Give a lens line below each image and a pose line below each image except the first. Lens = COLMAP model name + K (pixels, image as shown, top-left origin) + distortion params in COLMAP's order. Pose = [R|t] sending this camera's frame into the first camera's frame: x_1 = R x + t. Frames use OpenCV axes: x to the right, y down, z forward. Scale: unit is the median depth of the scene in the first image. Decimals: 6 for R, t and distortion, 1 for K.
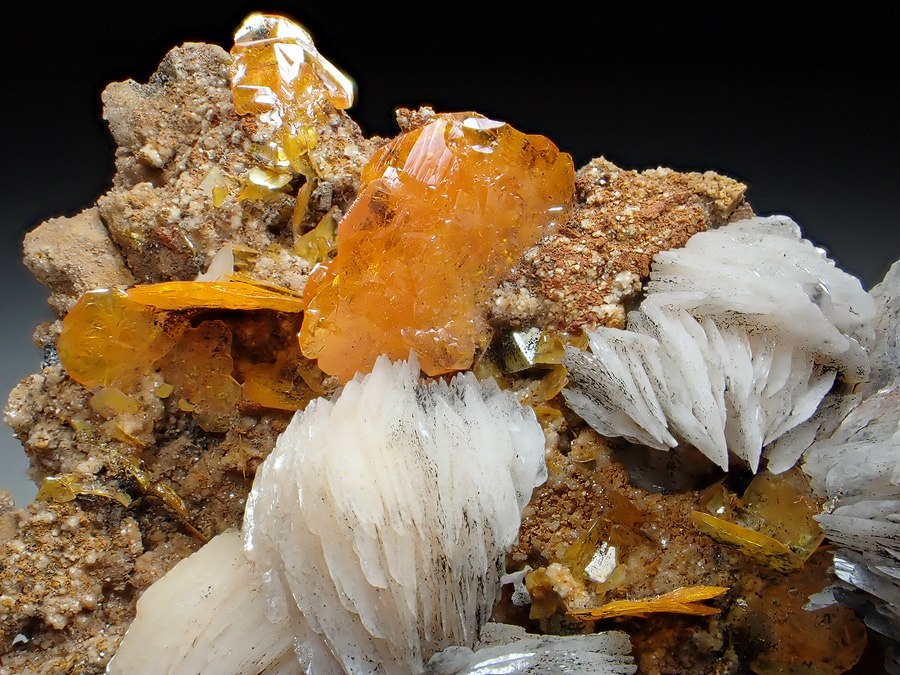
lens RADIAL K [[1408.3, 0, 448.6], [0, 1408.3, 332.4], [0, 0, 1]] dist [0.001554, 0.000000]
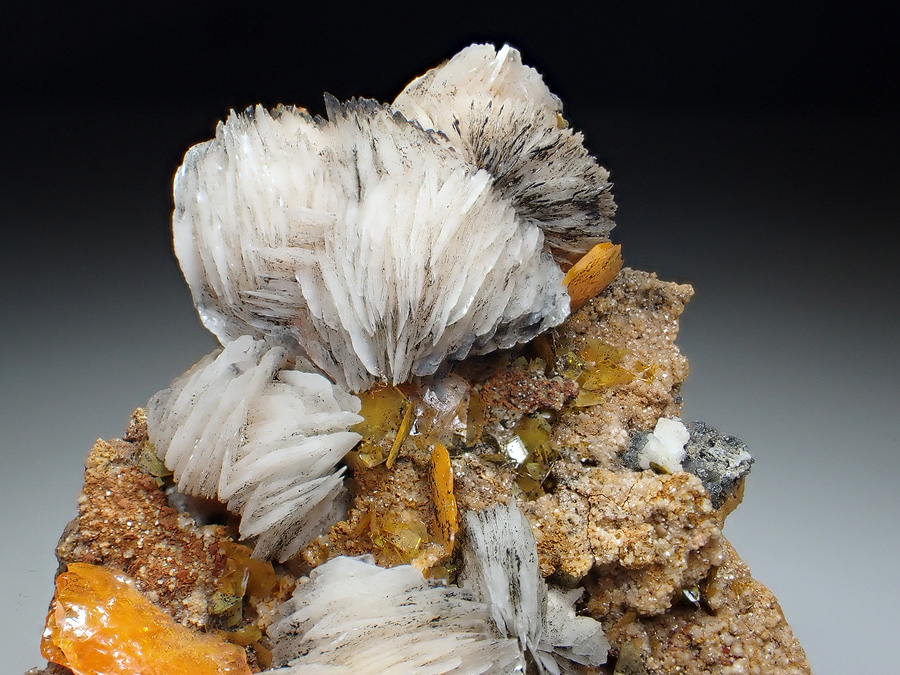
lens RADIAL K [[1408.3, 0, 455.5], [0, 1408.3, 339.7], [0, 0, 1]] dist [0.001554, 0.000000]
pose [[-0.058274, -0.885377, 0.461207, -0.339615], [0.895343, 0.157988, 0.416415, -0.379609], [-0.441549, 0.437204, 0.783509, -0.208322]]
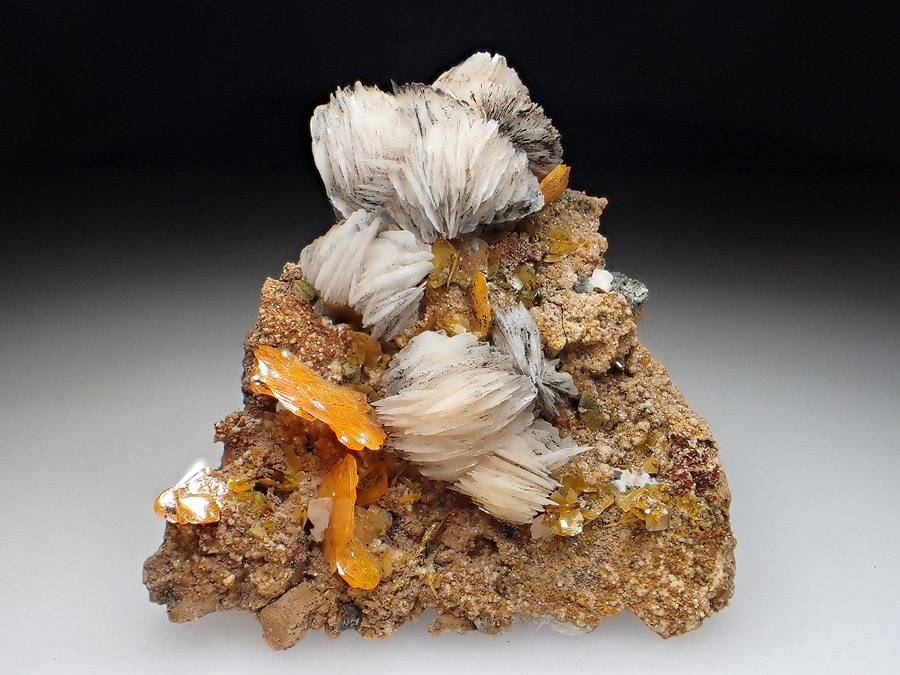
lens RADIAL K [[939.2, 0, 451.7], [0, 939.2, 338.0], [0, 0, 1]] dist [0.009557, 0.000000]
pose [[-0.112878, -0.880349, 0.460700, -0.589182], [0.858287, 0.147212, 0.491601, -0.580090], [-0.500601, 0.450904, 0.738975, -0.168393]]
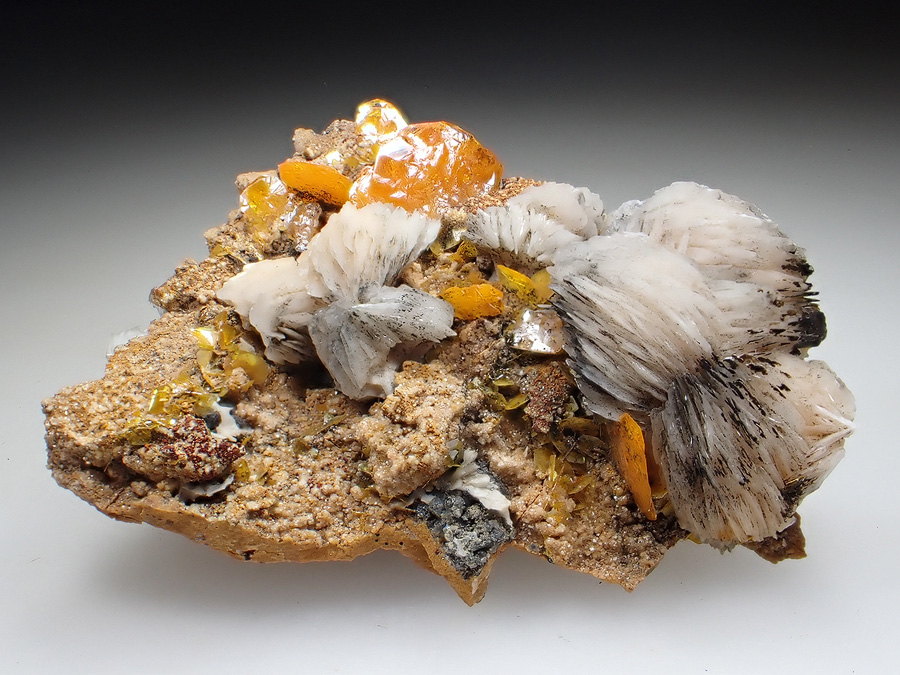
lens RADIAL K [[1408.3, 0, 447.4], [0, 1408.3, 335.2], [0, 0, 1]] dist [0.001554, 0.000000]
pose [[0.965327, 0.196463, -0.171889, 0.424368], [-0.245007, 0.909115, -0.336871, 0.838133], [0.090084, 0.367305, 0.925728, -0.843229]]
